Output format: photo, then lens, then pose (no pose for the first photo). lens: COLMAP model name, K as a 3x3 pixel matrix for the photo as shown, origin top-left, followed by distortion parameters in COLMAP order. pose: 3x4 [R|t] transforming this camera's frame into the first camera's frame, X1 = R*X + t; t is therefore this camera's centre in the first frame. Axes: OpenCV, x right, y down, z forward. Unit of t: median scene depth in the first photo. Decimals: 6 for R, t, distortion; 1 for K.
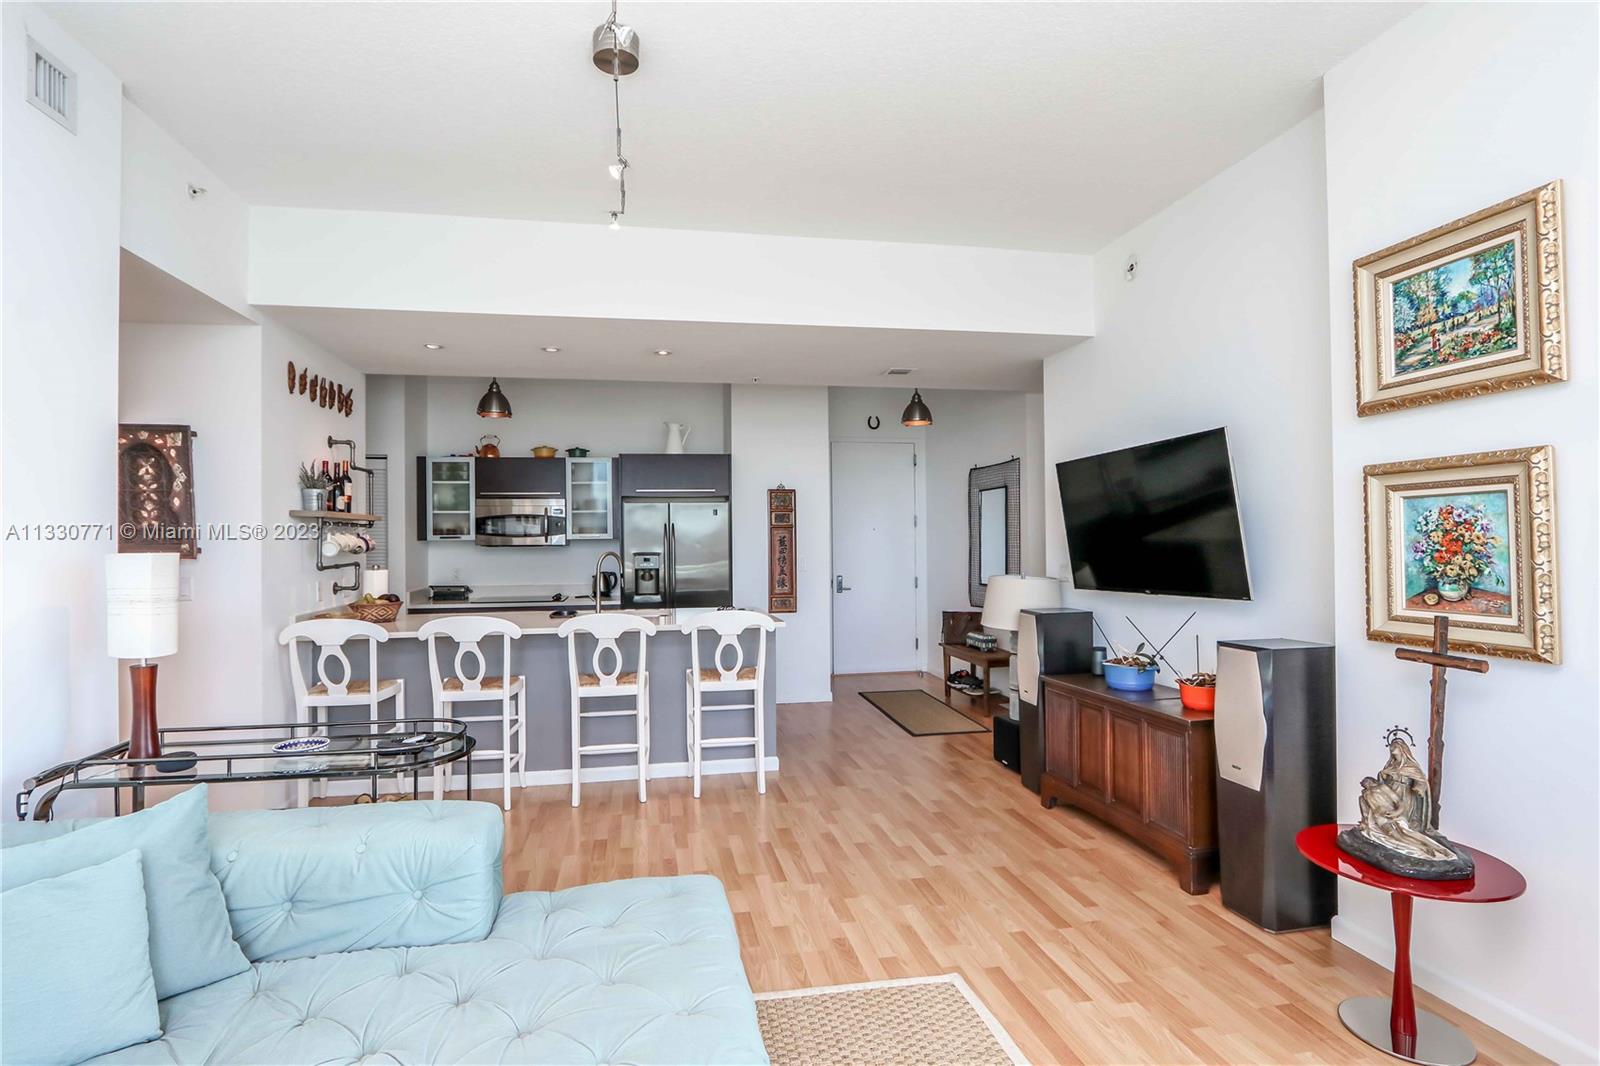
lens RADIAL K [[755.6, 0, 767.7], [0, 755.6, 536.3], [0, 0, 1]] dist [-0.018244, 0.003645]
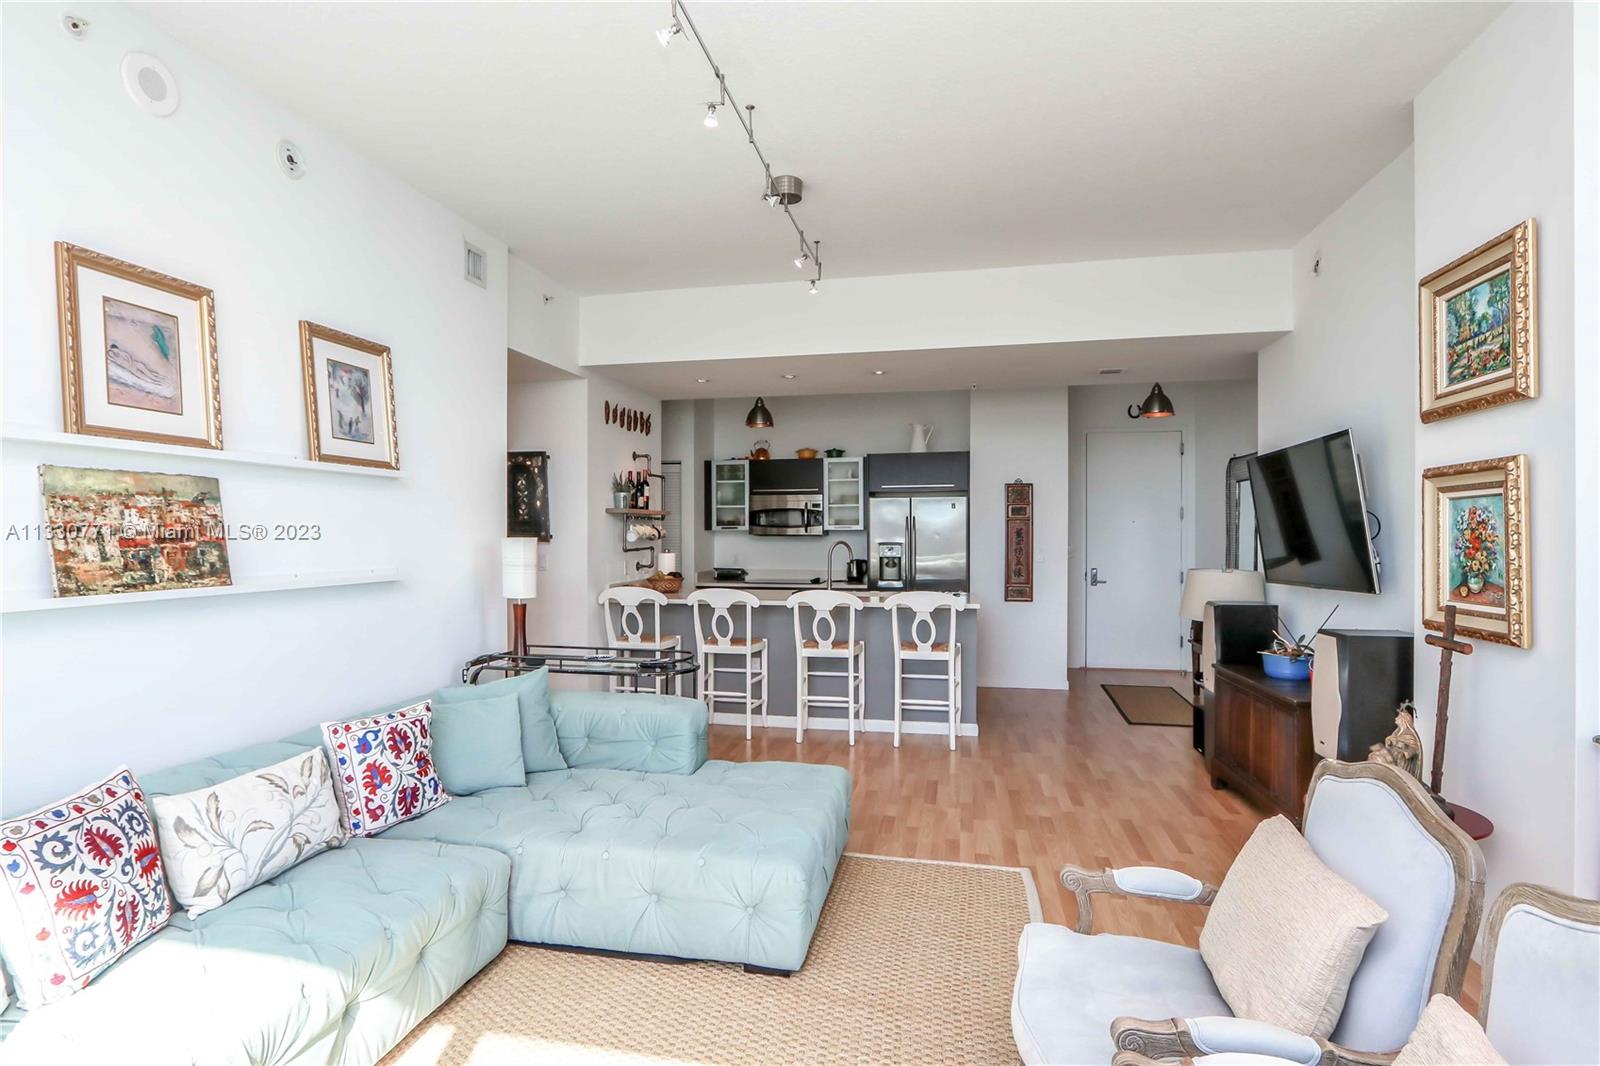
lens RADIAL K [[818.7, 0, 779.6], [0, 818.7, 541.4], [0, 0, 1]] dist [-0.025575, 0.001463]
pose [[0.924922, 0.011845, -0.379973, 0.267749], [-0.004852, 0.999801, 0.019356, -0.004951], [0.380127, -0.016060, 0.924795, -0.316049]]
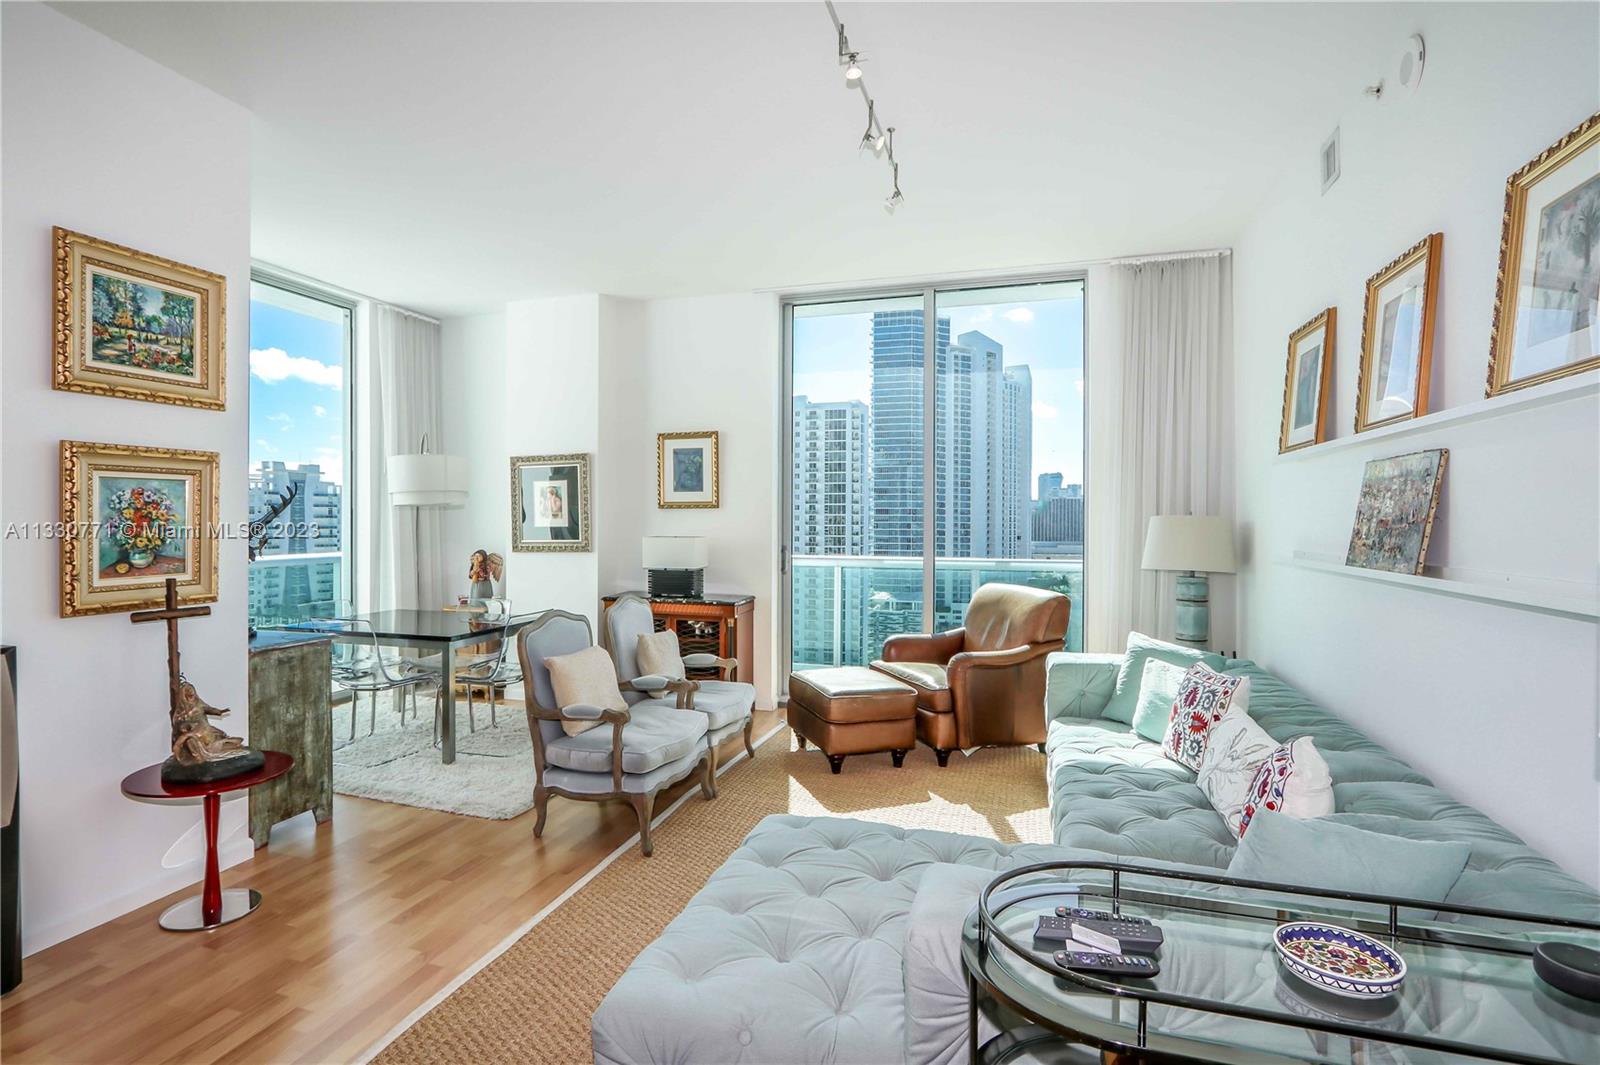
lens RADIAL K [[777.7, 0, 788.3], [0, 777.7, 523.4], [0, 0, 1]] dist [-0.014304, 0.001423]
pose [[-0.888395, 0.004811, 0.459054, -0.366077], [0.001902, 0.999975, -0.006798, 0.016738], [-0.459076, -0.005166, -0.888382, 1.042329]]
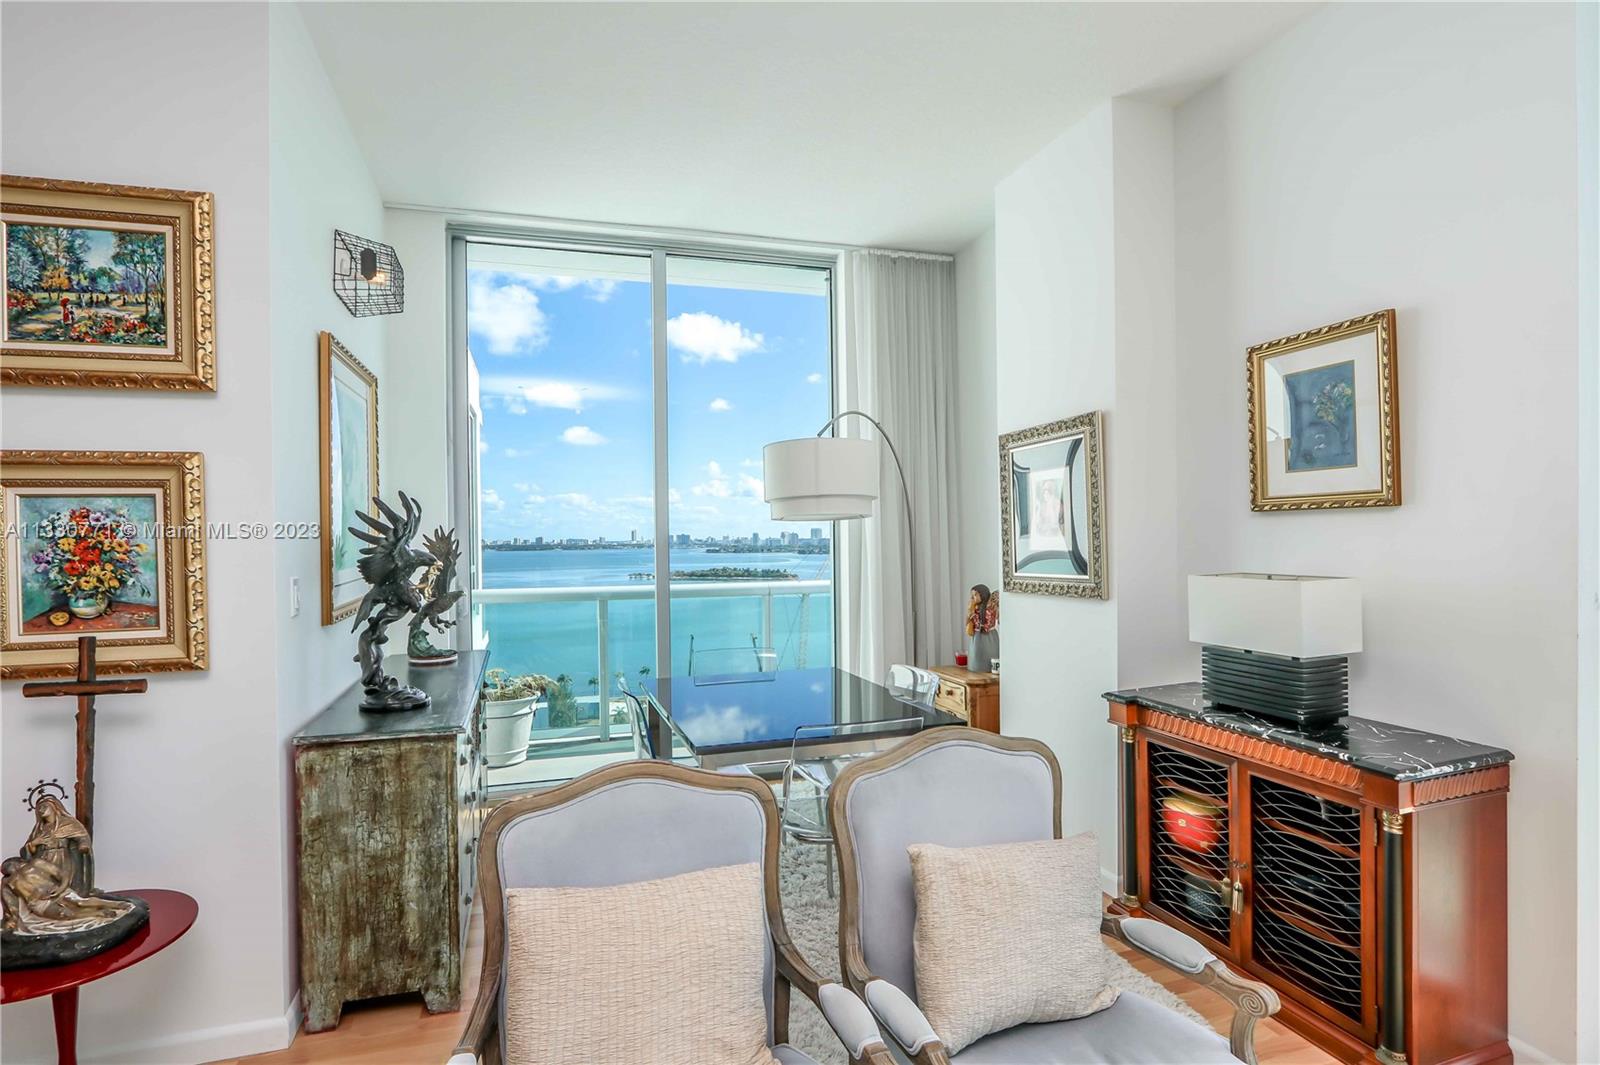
lens RADIAL K [[777.7, 0, 802.1], [0, 777.7, 543.3], [0, 0, 1]] dist [-0.014304, 0.001423]
pose [[-0.112989, 0.002022, 0.993594, -0.041747], [0.002888, 0.999994, -0.001706, 0.002185], [-0.993592, 0.002677, -0.112994, 0.177175]]
